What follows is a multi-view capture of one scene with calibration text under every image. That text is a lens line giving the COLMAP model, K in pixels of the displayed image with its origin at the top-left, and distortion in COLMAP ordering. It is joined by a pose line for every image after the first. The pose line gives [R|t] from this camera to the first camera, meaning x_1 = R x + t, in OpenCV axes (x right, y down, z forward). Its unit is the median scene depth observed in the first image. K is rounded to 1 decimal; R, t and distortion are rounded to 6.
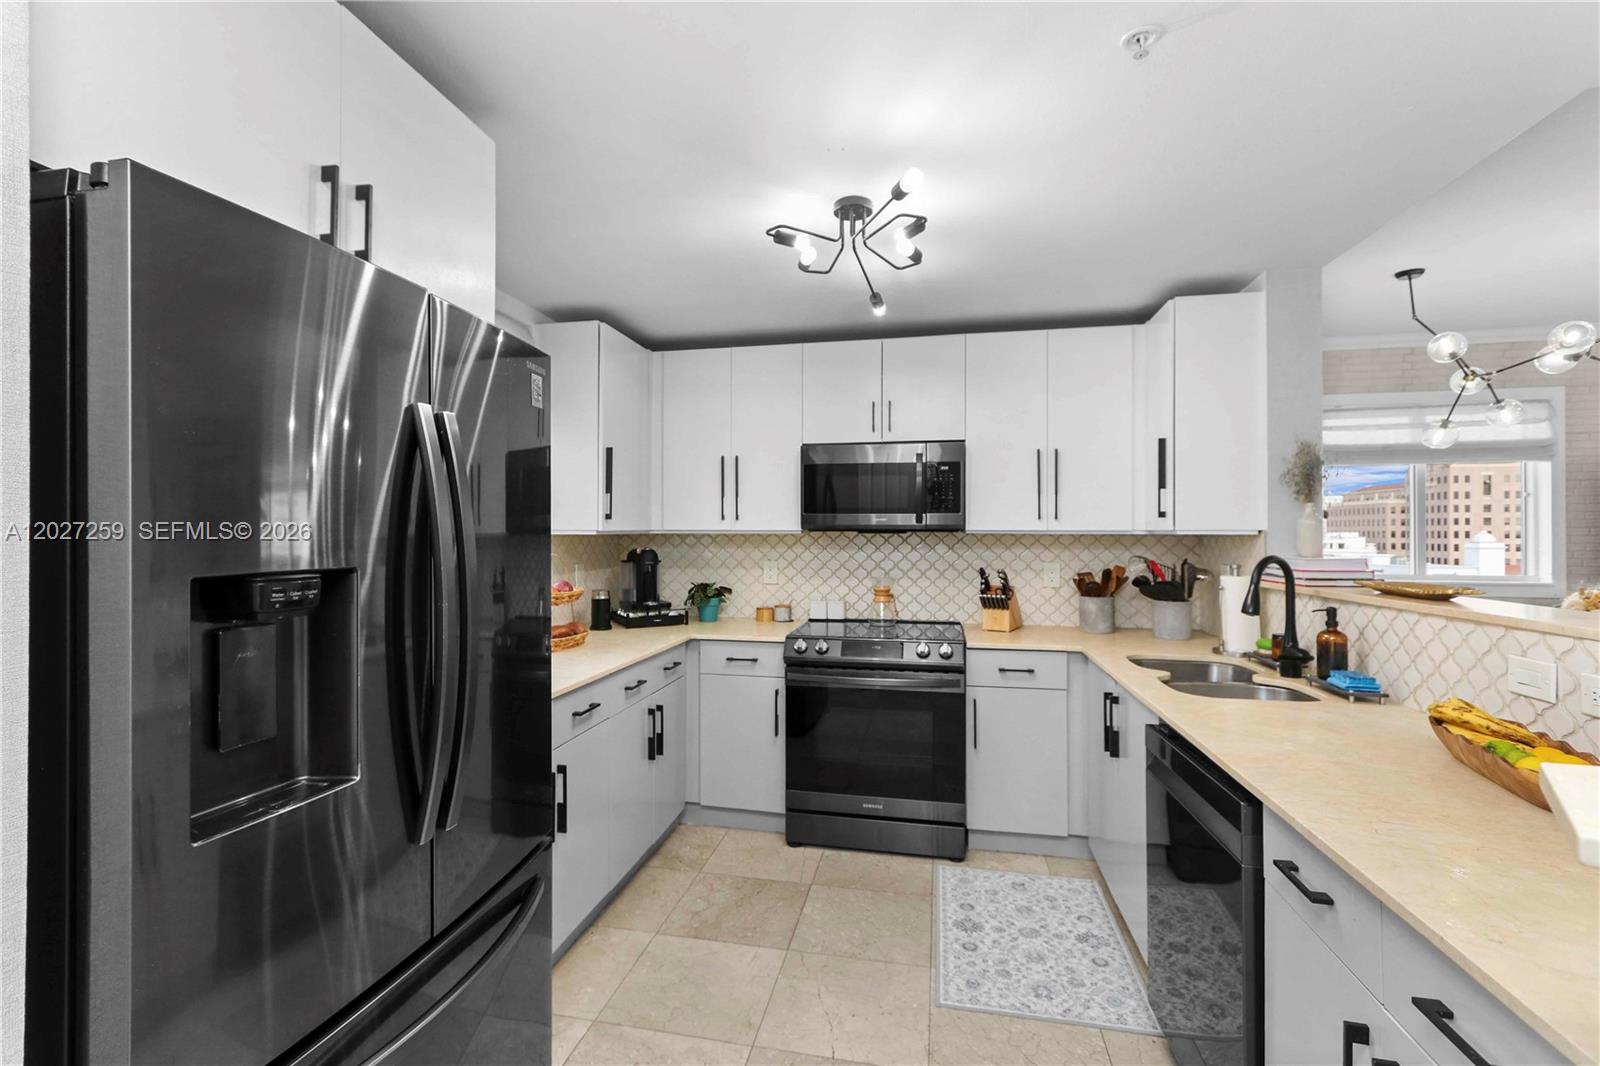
lens RADIAL K [[754.6, 0, 771.1], [0, 754.6, 530.7], [0, 0, 1]] dist [-0.003697, 0.000530]
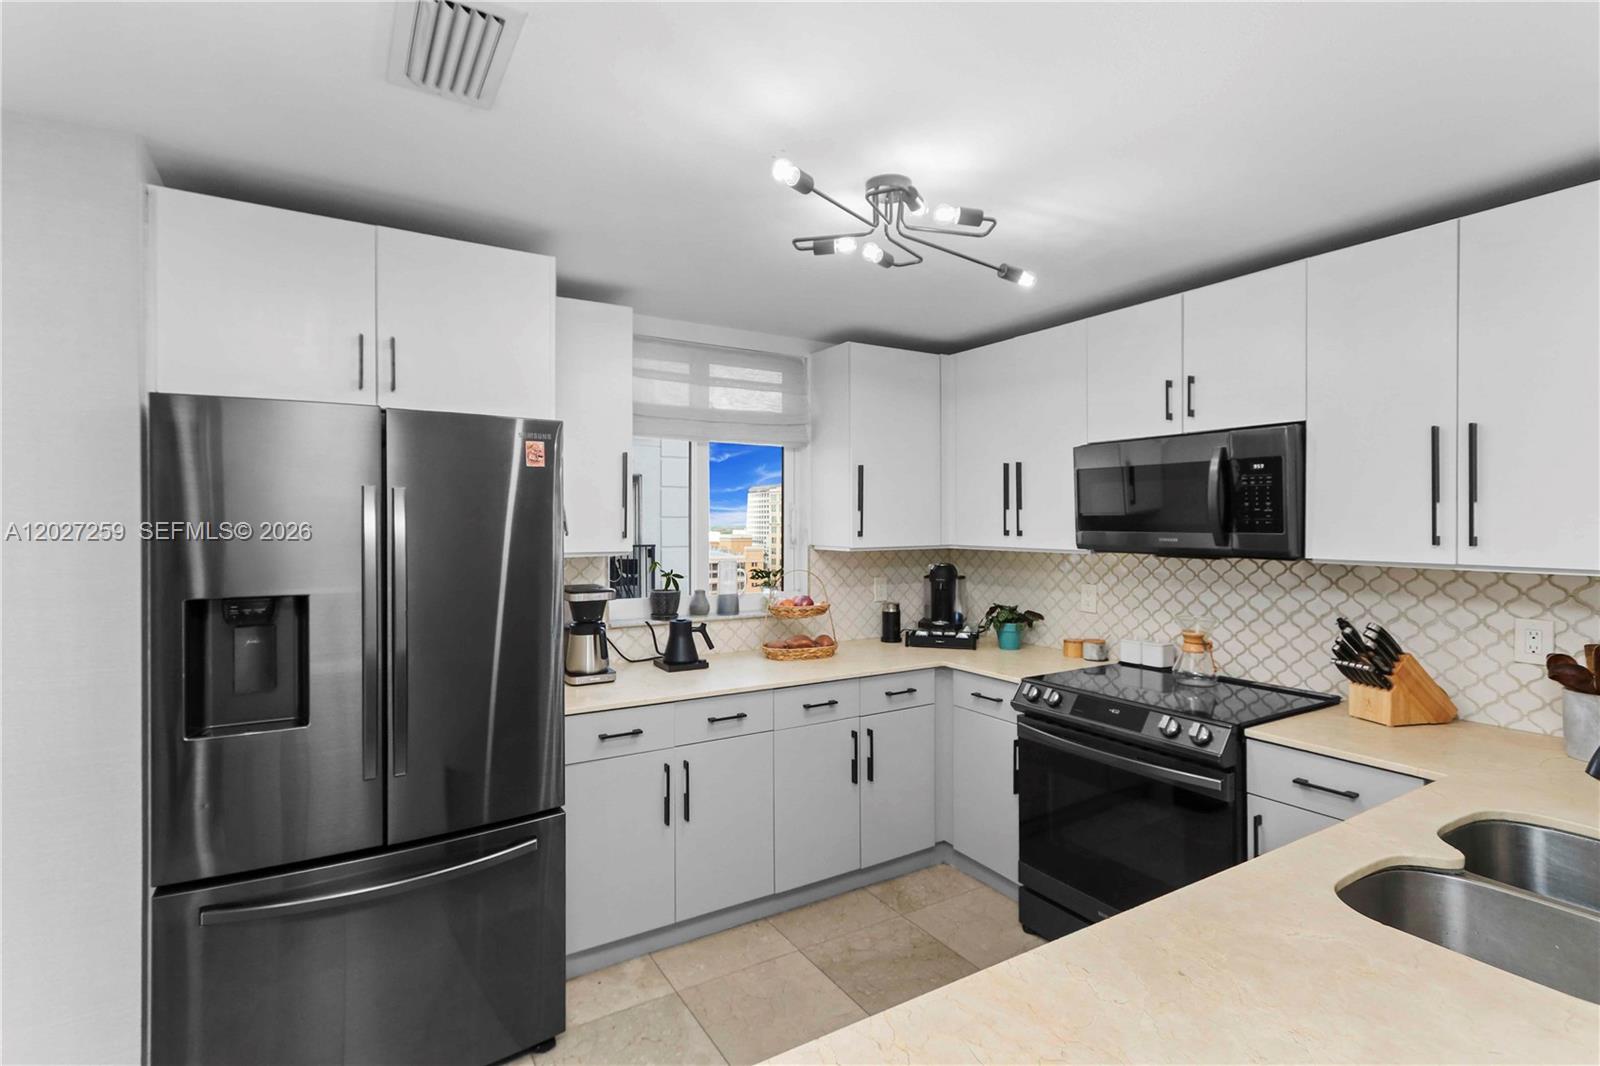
lens RADIAL K [[754.6, 0, 755.3], [0, 754.6, 525.9], [0, 0, 1]] dist [-0.003697, 0.000530]
pose [[0.669675, 0.002229, -0.742651, 0.420894], [0.003355, 0.999976, 0.006026, -0.034223], [0.742647, -0.006527, 0.669651, 0.206422]]
